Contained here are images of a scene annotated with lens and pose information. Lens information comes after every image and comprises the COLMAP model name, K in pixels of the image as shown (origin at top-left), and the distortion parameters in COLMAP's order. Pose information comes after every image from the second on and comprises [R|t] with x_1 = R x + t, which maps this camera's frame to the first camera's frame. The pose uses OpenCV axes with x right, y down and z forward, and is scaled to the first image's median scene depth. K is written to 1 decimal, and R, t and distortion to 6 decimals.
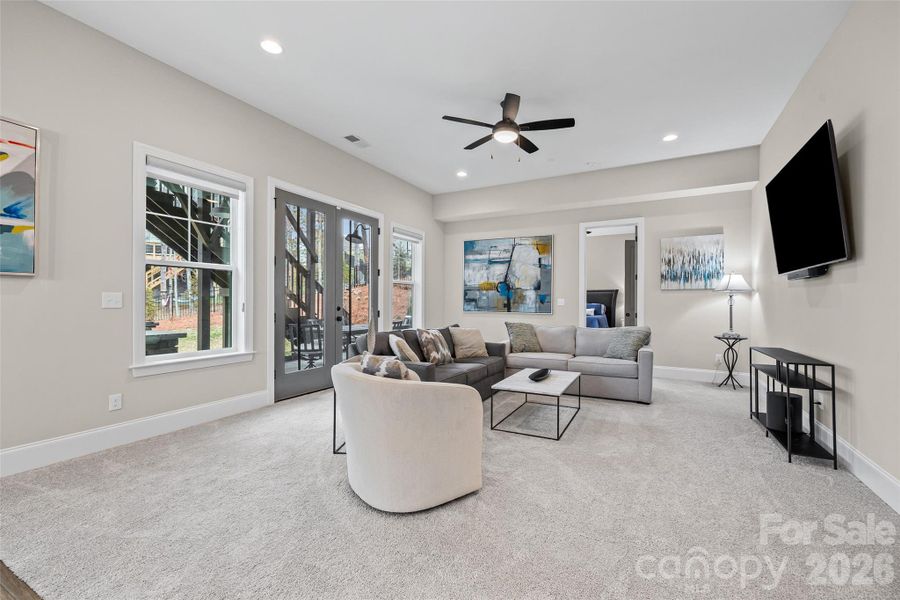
lens RADIAL K [[383.9, 0, 449.2], [0, 383.9, 303.6], [0, 0, 1]] dist [0.003415, 0.000370]
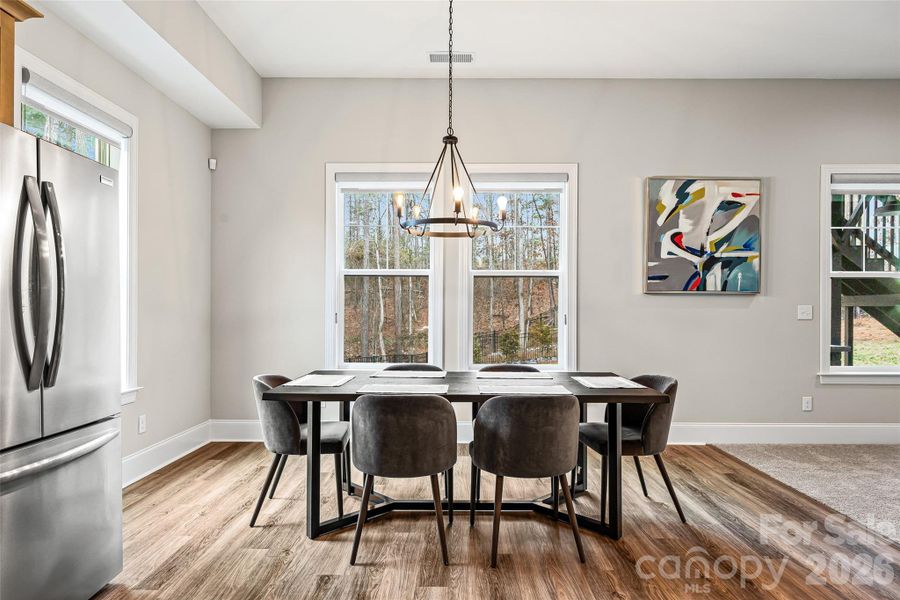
lens RADIAL K [[525.6, 0, 454.5], [0, 525.6, 319.9], [0, 0, 1]] dist [-0.002691, -0.000403]
pose [[0.469042, 0.003675, -0.883168, -0.003620], [-0.001024, 0.999993, 0.003617, 0.009553], [0.883175, -0.000792, 0.469043, -0.684931]]
